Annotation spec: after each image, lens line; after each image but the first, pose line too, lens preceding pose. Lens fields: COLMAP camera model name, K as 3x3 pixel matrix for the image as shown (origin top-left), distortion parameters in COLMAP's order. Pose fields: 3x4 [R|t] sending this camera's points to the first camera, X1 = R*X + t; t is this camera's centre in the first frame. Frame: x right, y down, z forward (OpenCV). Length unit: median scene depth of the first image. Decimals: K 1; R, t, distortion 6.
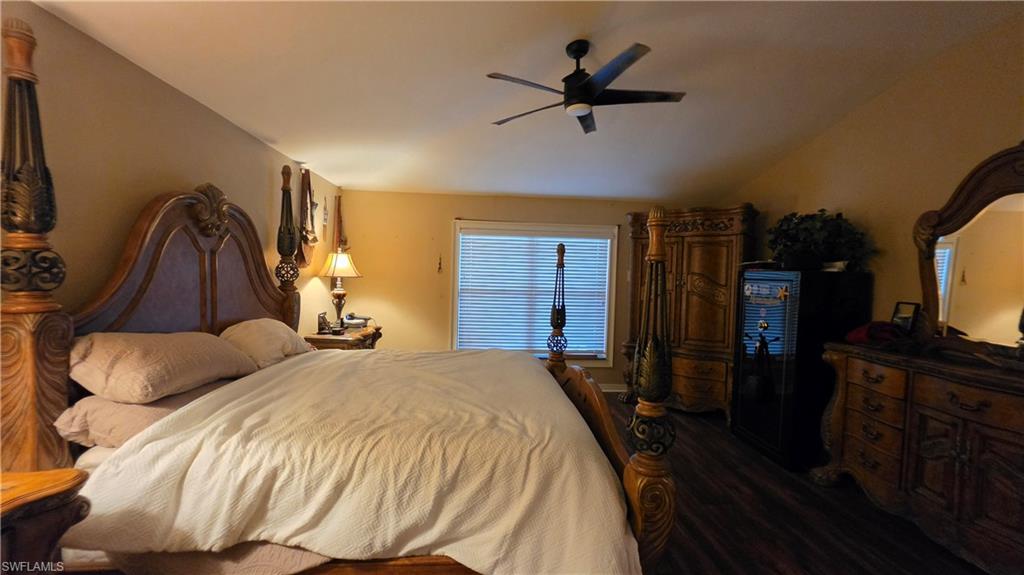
lens RADIAL K [[414.7, 0, 509.3], [0, 414.7, 289.3], [0, 0, 1]] dist [-0.000146, 0.000060]
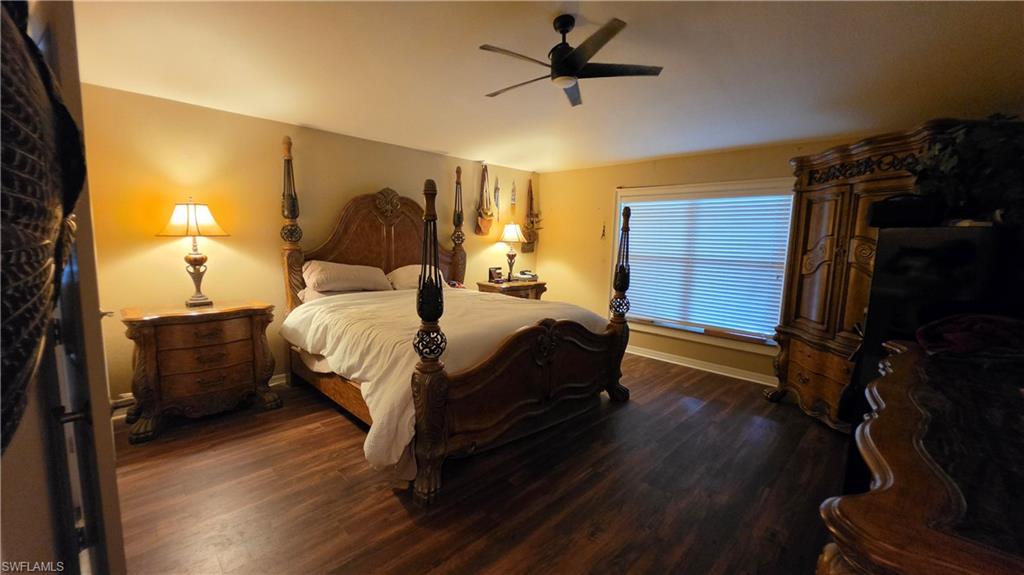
lens RADIAL K [[418.9, 0, 512.2], [0, 418.9, 286.9], [0, 0, 1]] dist [0.016084, 0.000047]
pose [[0.660382, 0.080371, -0.746616, 0.883212], [-0.036148, 0.996506, 0.075297, 0.018896], [0.750059, -0.022736, 0.660980, 0.145574]]
